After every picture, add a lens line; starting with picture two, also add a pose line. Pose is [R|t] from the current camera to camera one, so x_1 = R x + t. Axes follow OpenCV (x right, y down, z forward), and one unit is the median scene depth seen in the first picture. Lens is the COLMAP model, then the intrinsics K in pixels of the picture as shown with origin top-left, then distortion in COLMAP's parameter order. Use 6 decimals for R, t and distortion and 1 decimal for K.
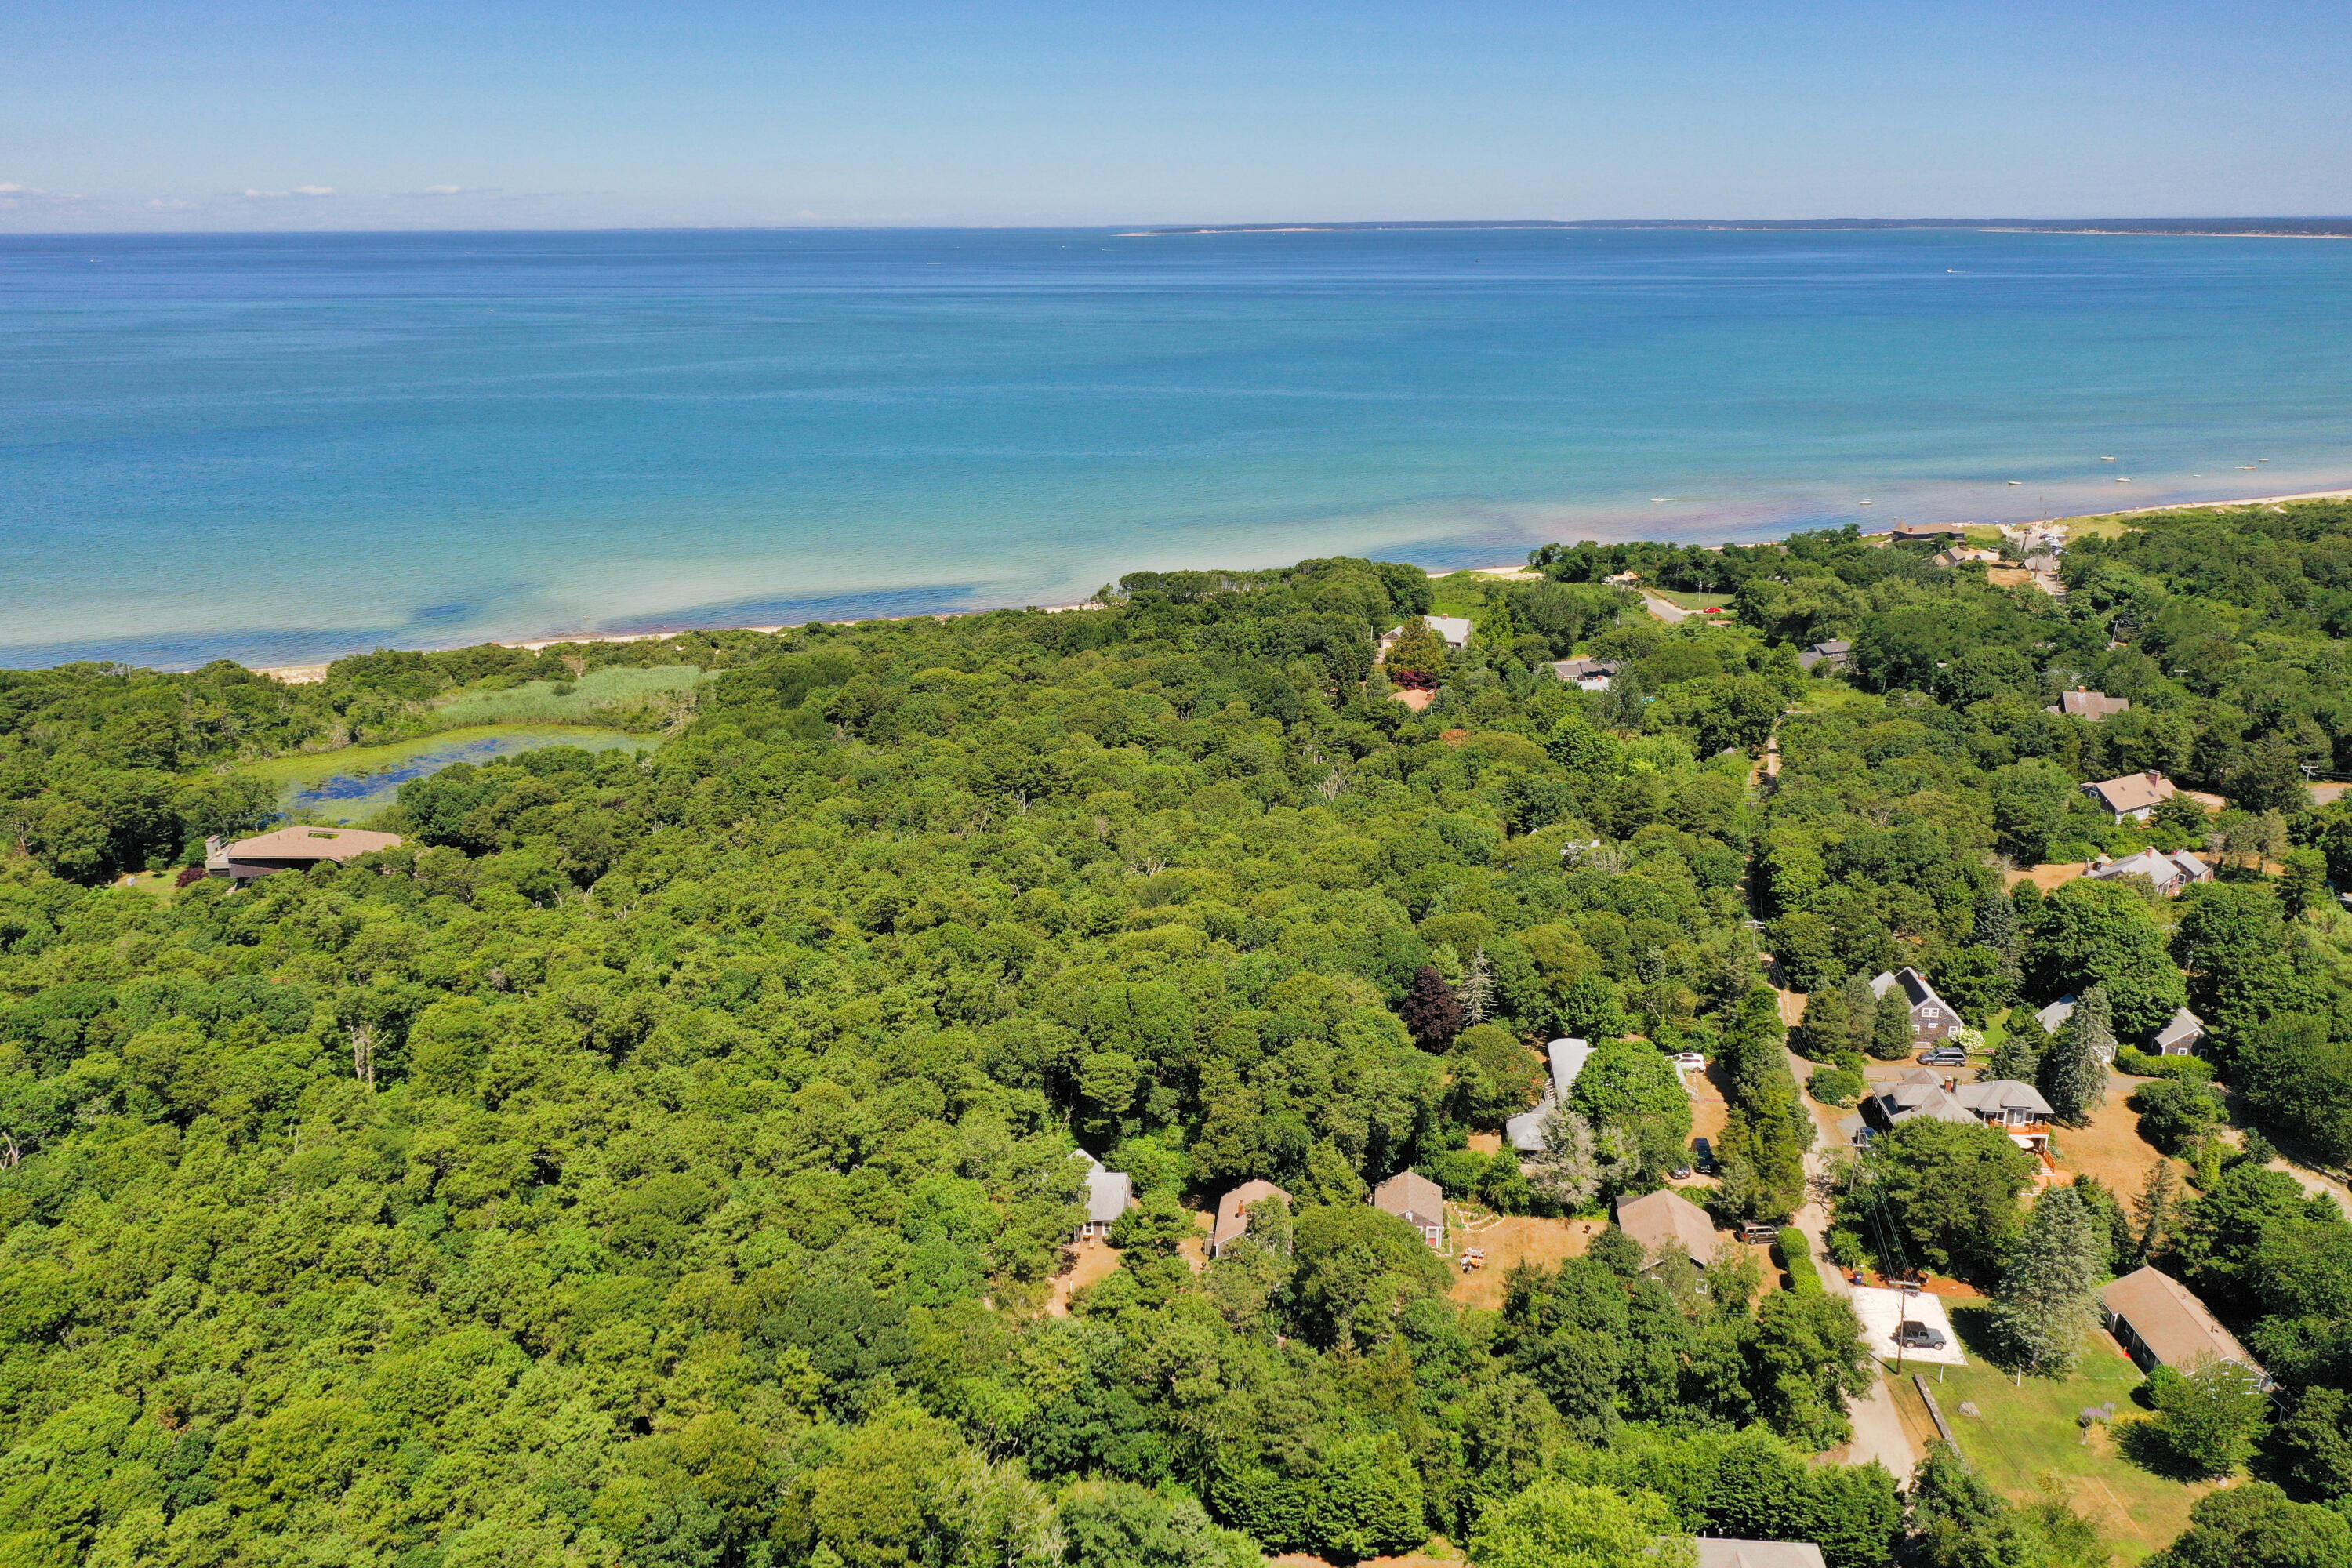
lens RADIAL K [[1845.5, 0, 1165.9], [0, 1845.5, 801.3], [0, 0, 1]] dist [0.004064, 0.004086]
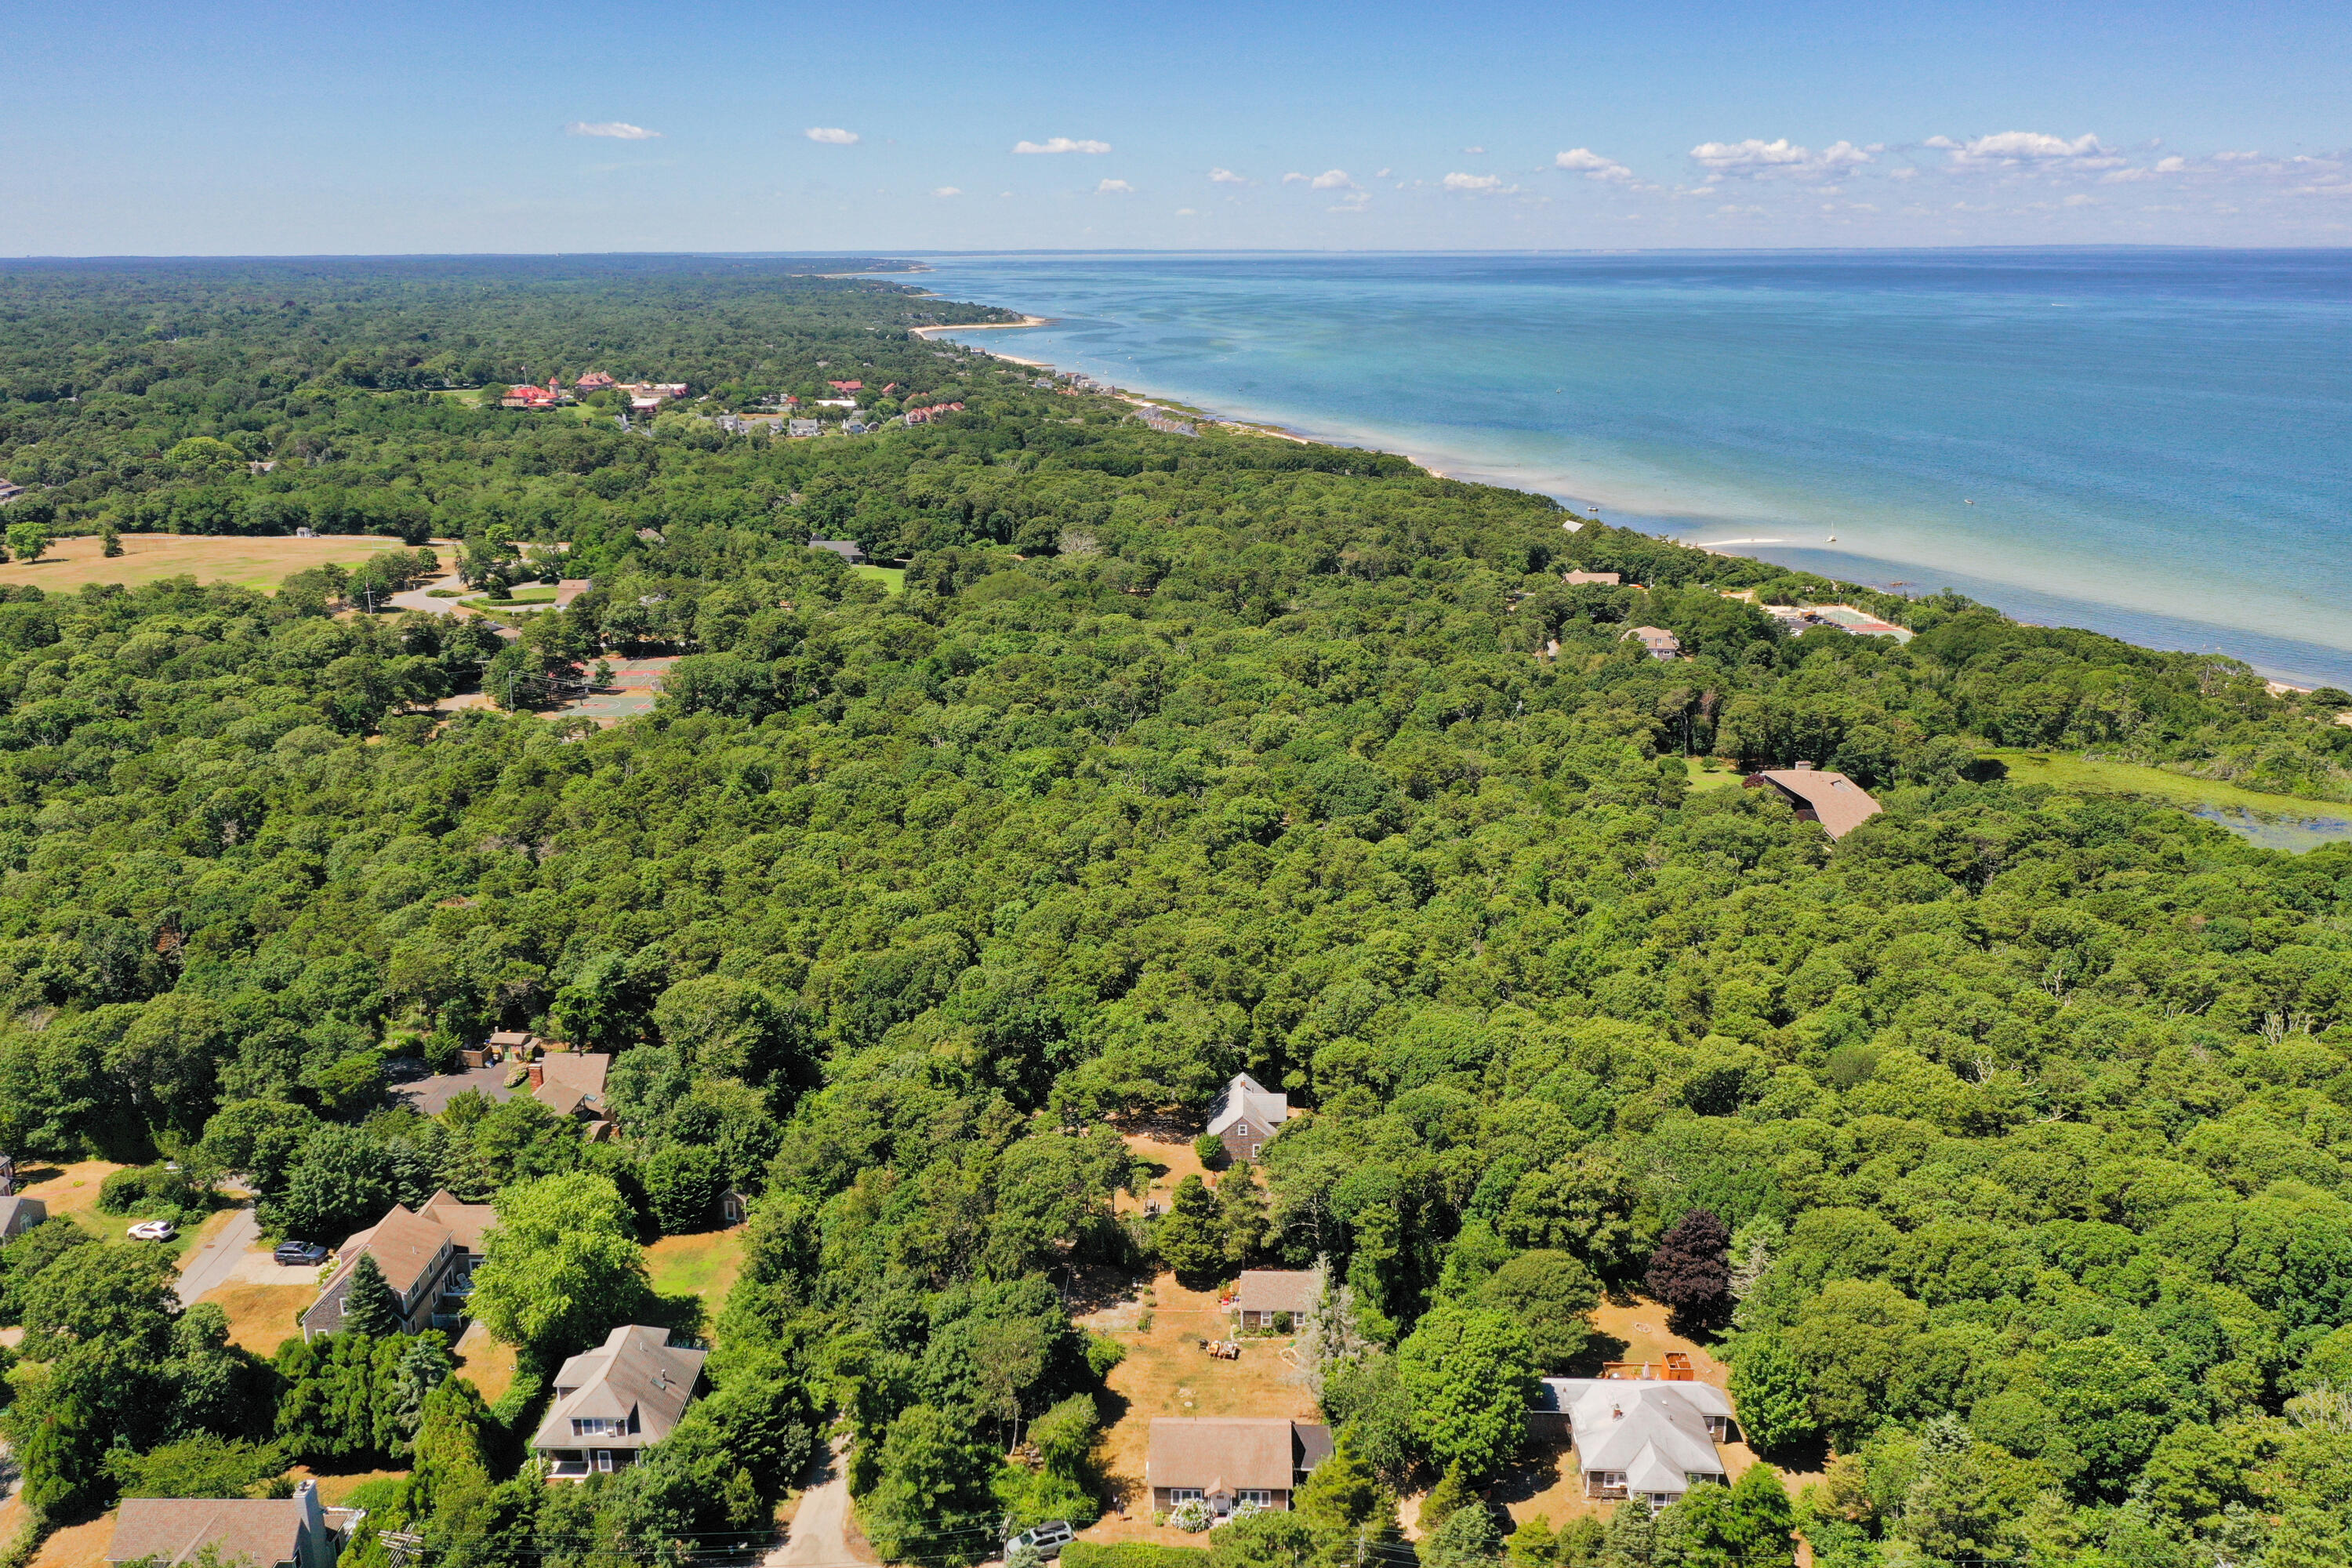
lens RADIAL K [[1845.5, 0, 1179.9], [0, 1845.5, 788.2], [0, 0, 1]] dist [0.004064, 0.004086]
pose [[0.067376, 0.285675, -0.955955, 0.577354], [-0.295223, 0.920936, 0.254402, -0.145257], [0.953050, 0.265079, 0.146387, 0.455533]]
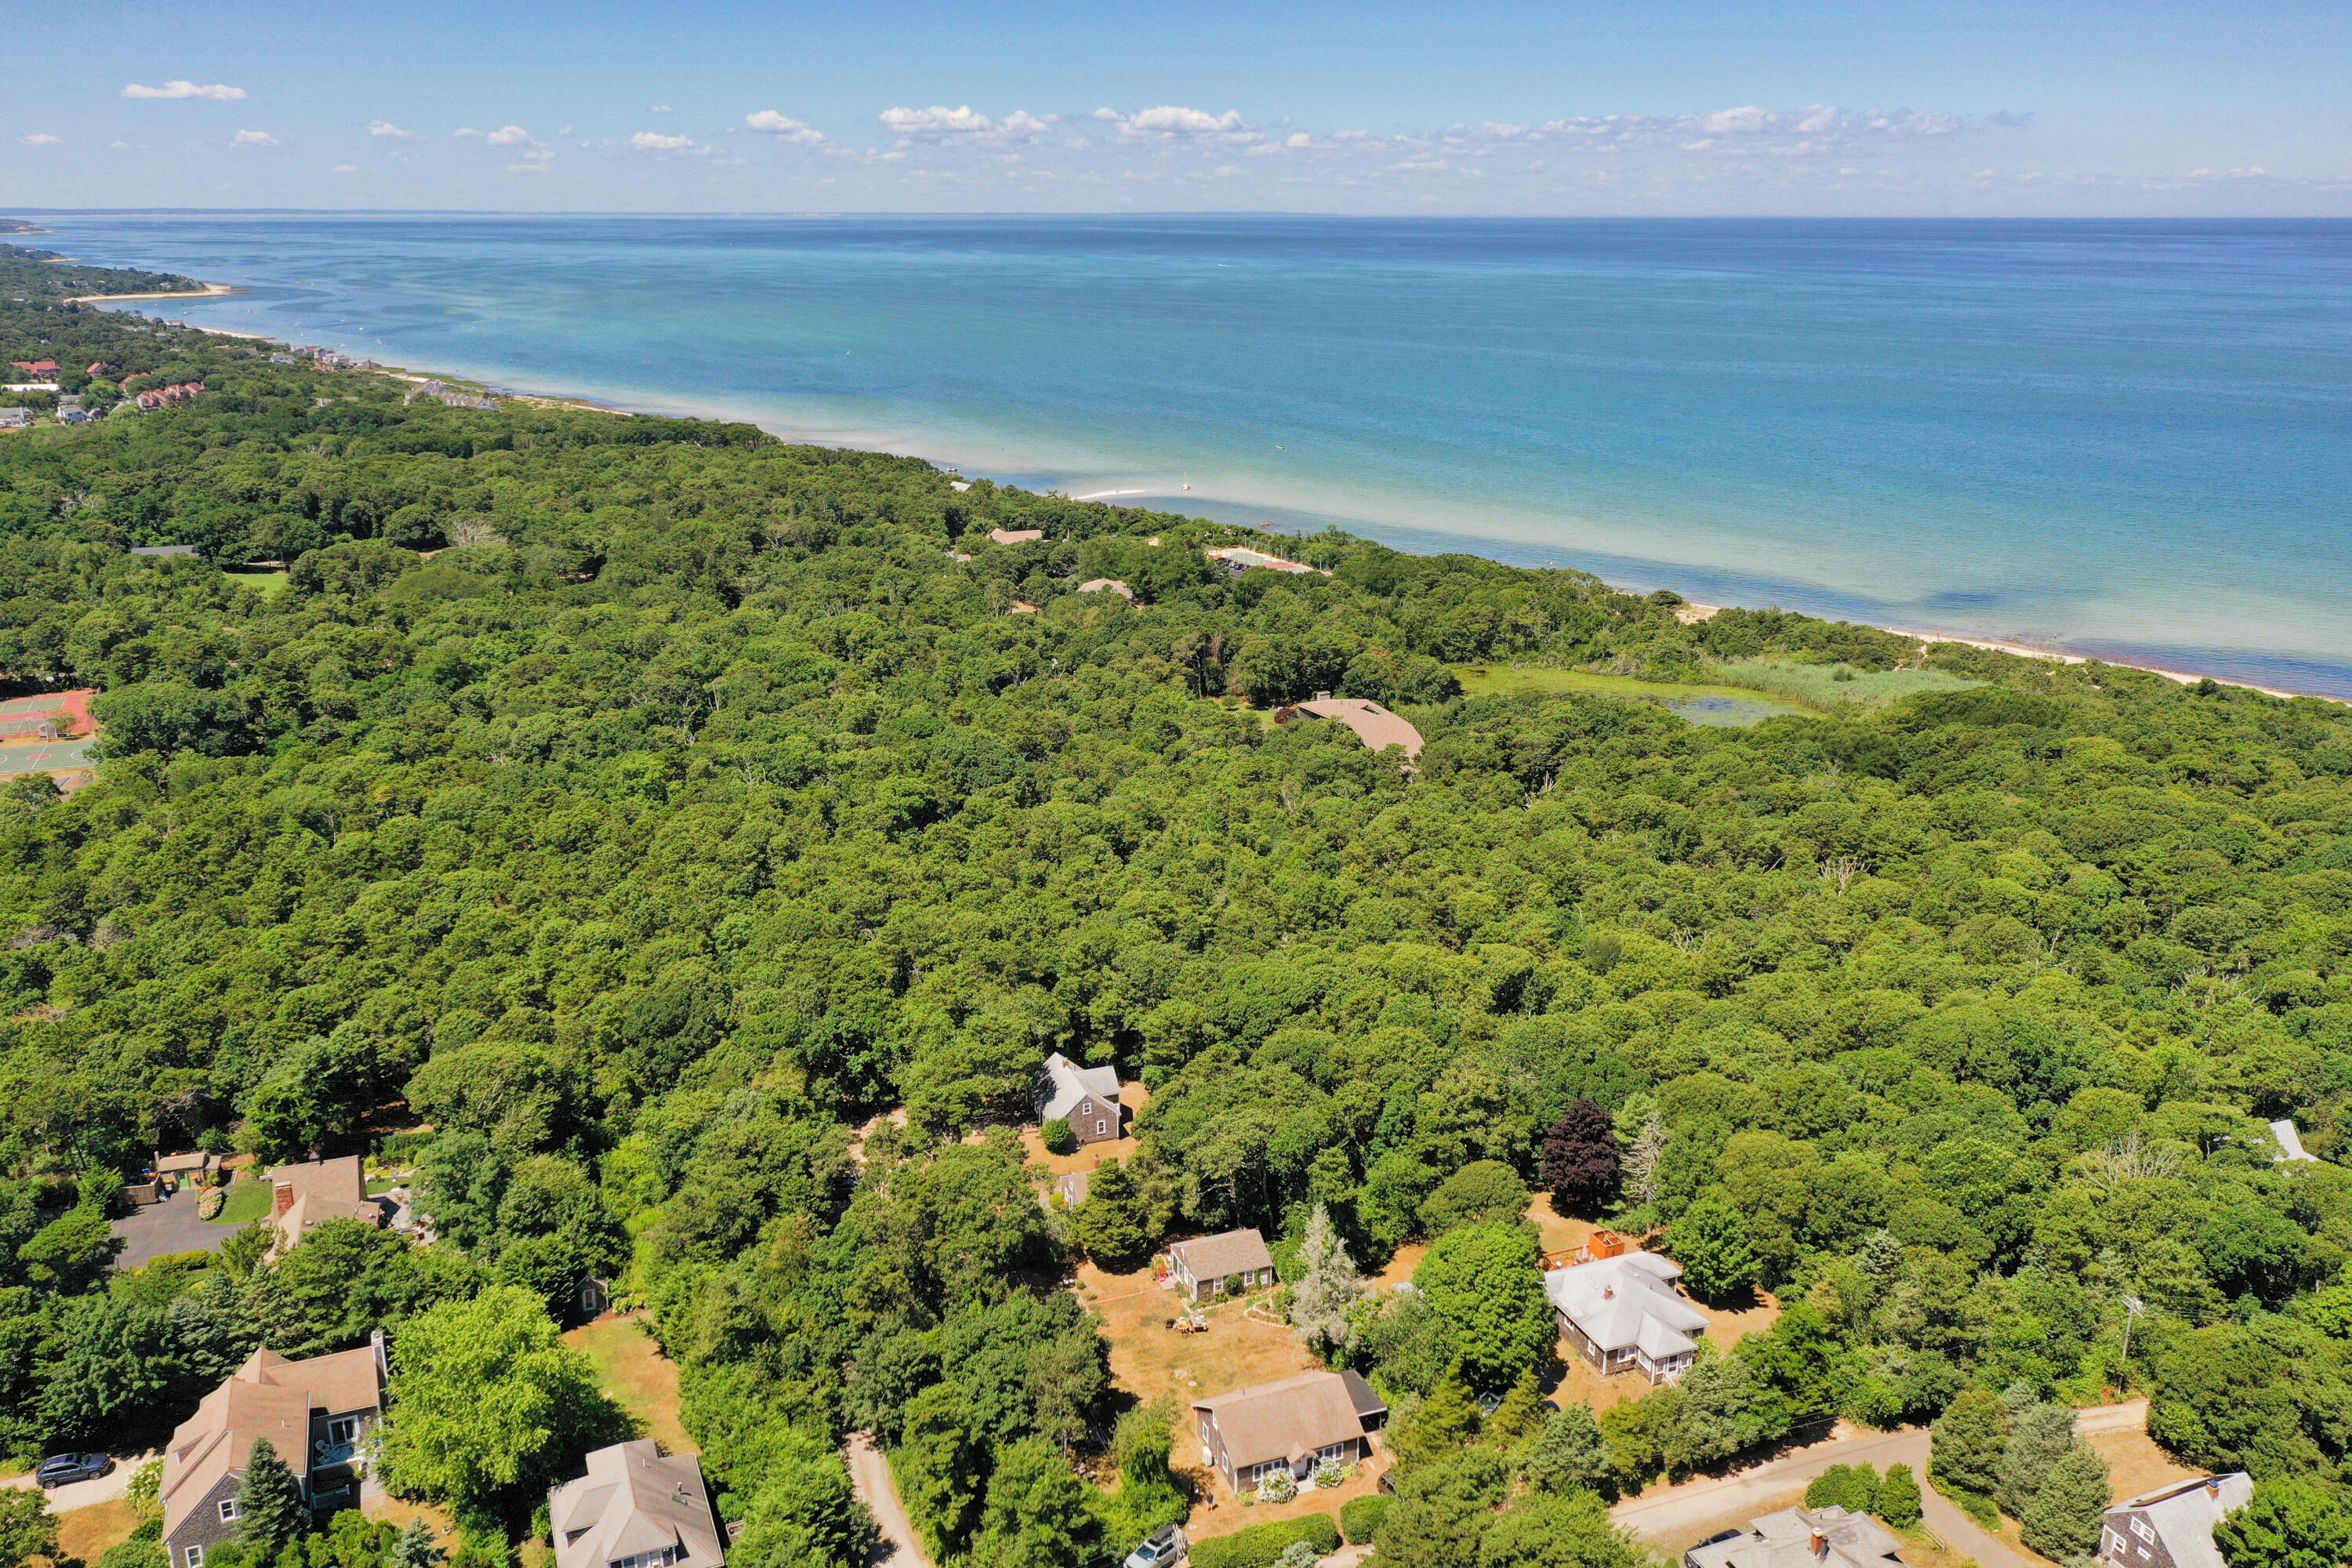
lens RADIAL K [[1845.5, 0, 1172.7], [0, 1845.5, 771.9], [0, 0, 1]] dist [0.004064, 0.004086]
pose [[0.456843, 0.265622, -0.848963, 0.517337], [-0.271070, 0.950556, 0.151540, -0.091067], [0.847240, 0.160899, 0.506257, 0.283526]]
